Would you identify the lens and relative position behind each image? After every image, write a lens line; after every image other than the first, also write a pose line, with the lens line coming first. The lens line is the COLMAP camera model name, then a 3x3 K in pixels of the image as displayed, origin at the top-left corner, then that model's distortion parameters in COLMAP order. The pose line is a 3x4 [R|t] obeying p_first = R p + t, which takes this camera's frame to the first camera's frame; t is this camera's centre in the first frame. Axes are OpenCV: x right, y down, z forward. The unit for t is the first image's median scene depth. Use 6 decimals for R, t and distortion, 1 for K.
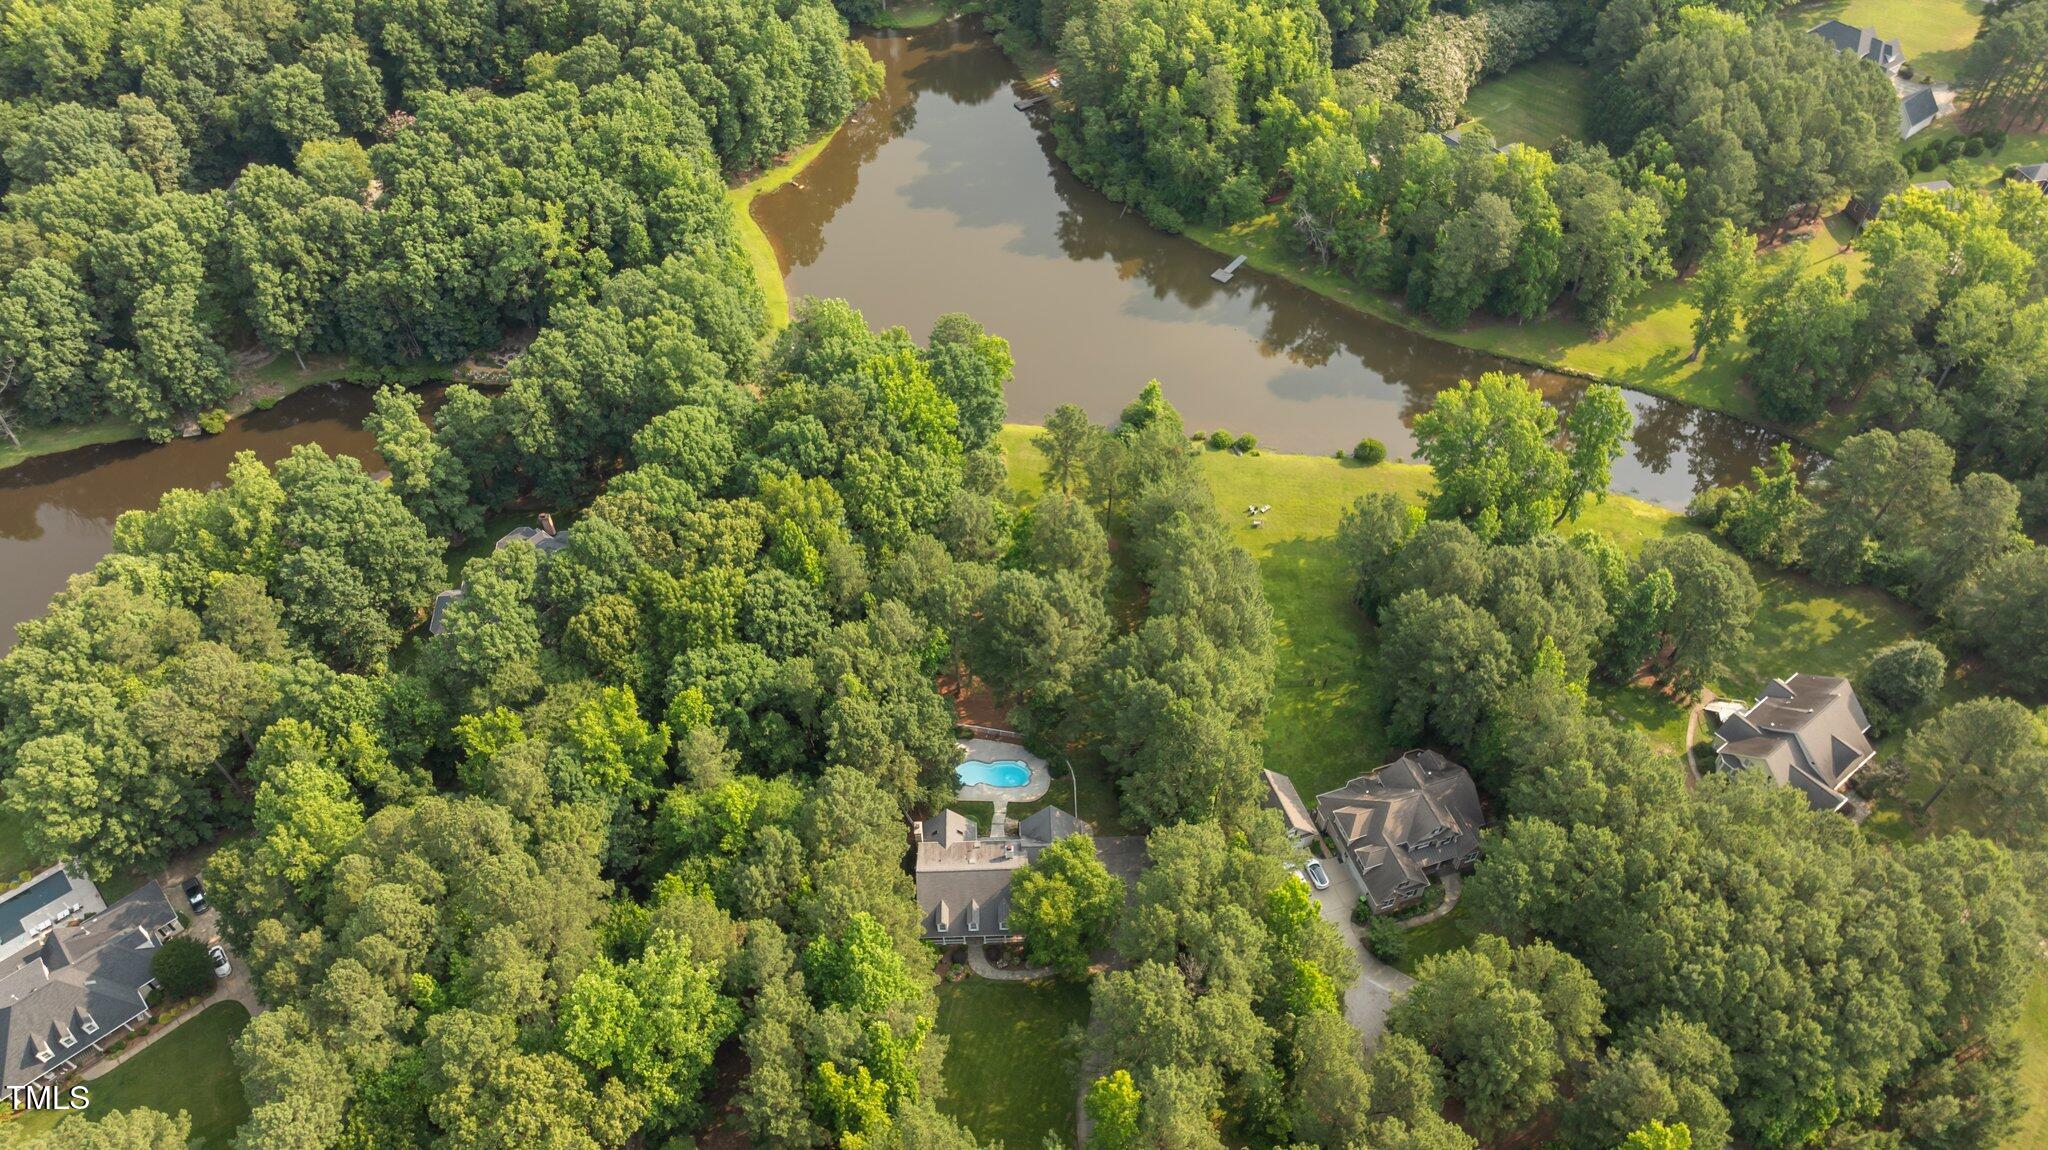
lens RADIAL K [[1459.2, 0, 1028.1], [0, 1459.2, 569.4], [0, 0, 1]] dist [-0.011476, -0.006962]
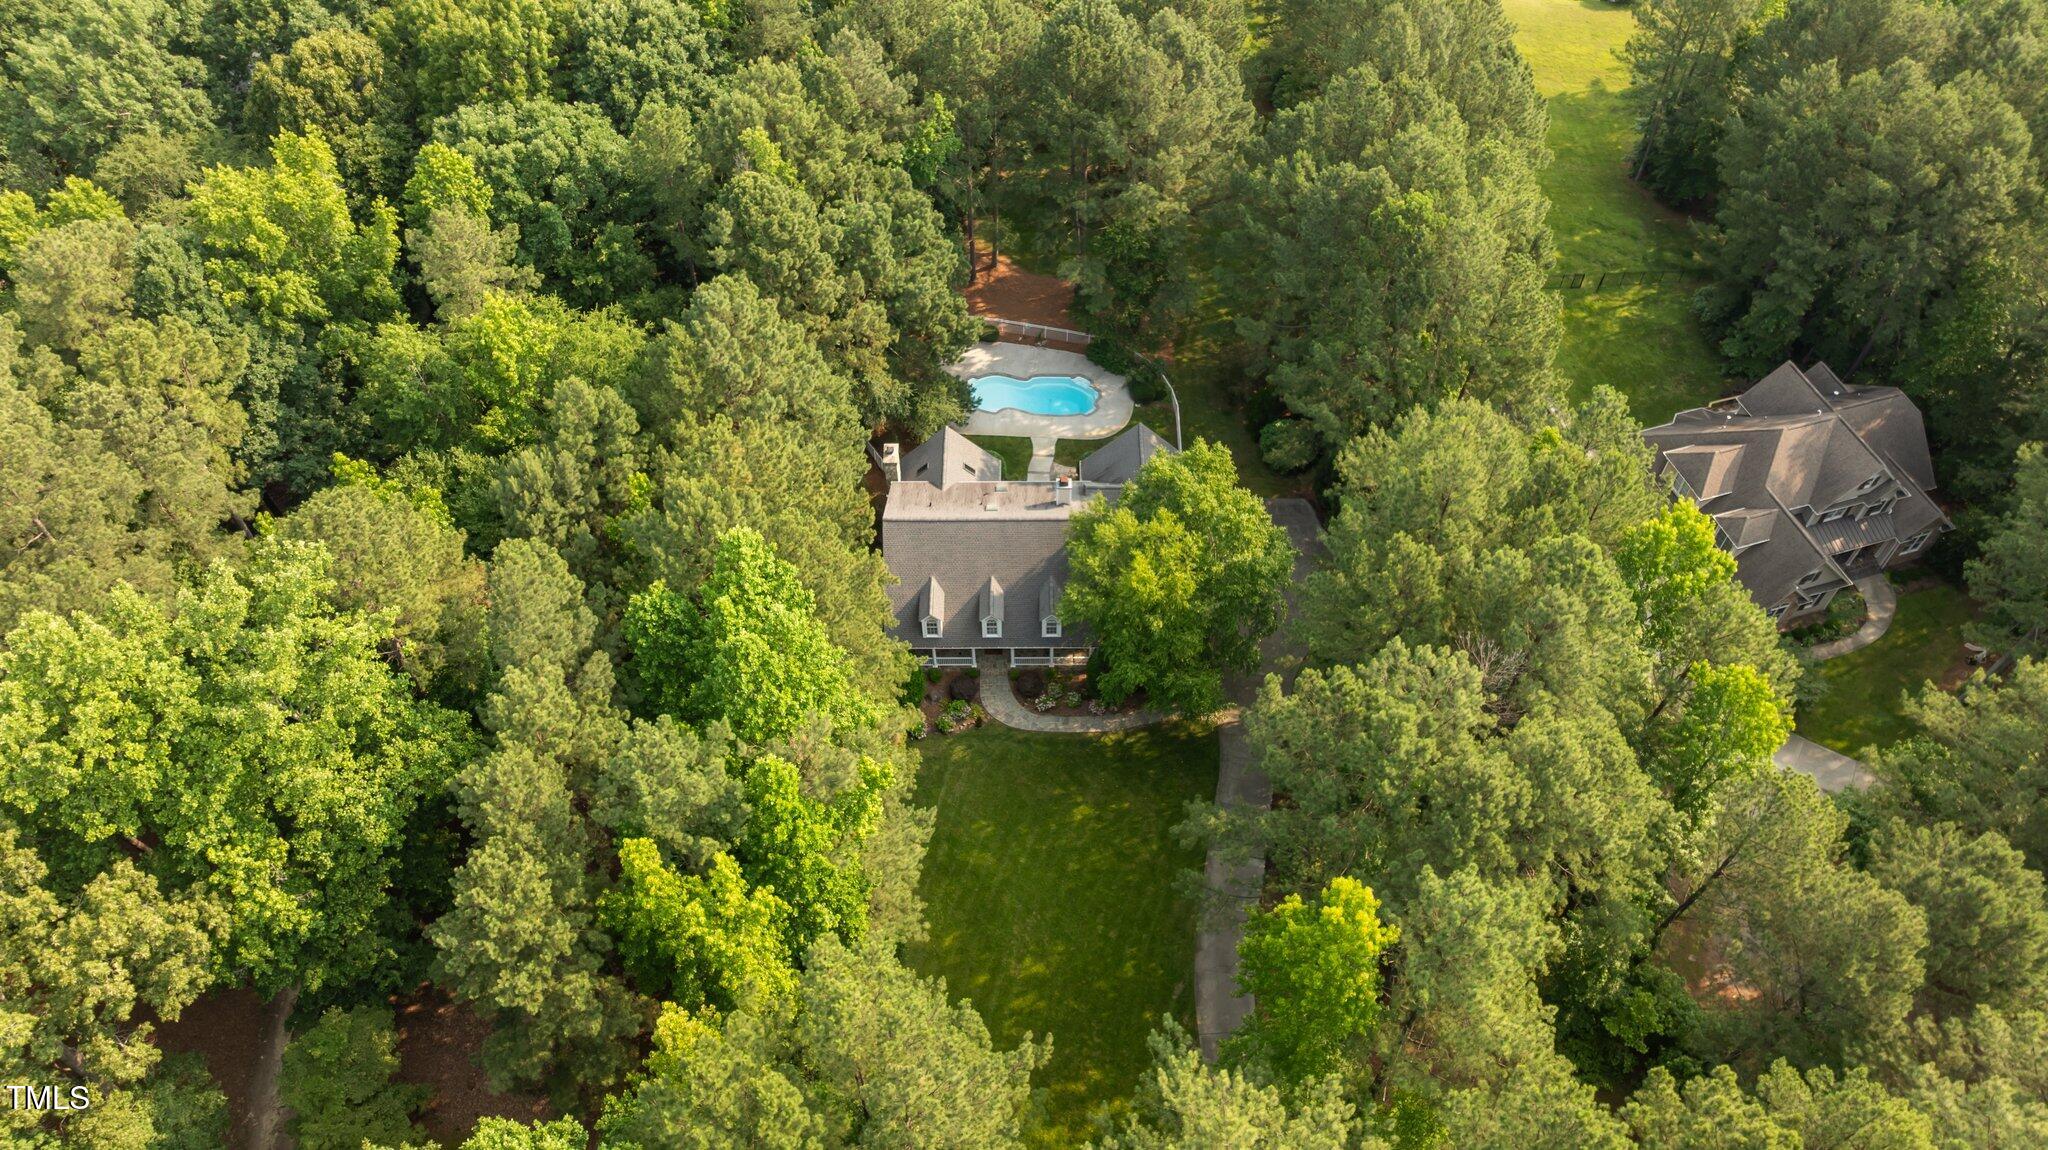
lens RADIAL K [[1447.6, 0, 1029.6], [0, 1447.6, 580.7], [0, 0, 1]] dist [-0.024664, 0.014628]
pose [[0.999647, 0.024330, -0.010666, -0.018183], [-0.023499, 0.997114, 0.072192, 0.183133], [0.012392, -0.071916, 0.997334, 0.470121]]
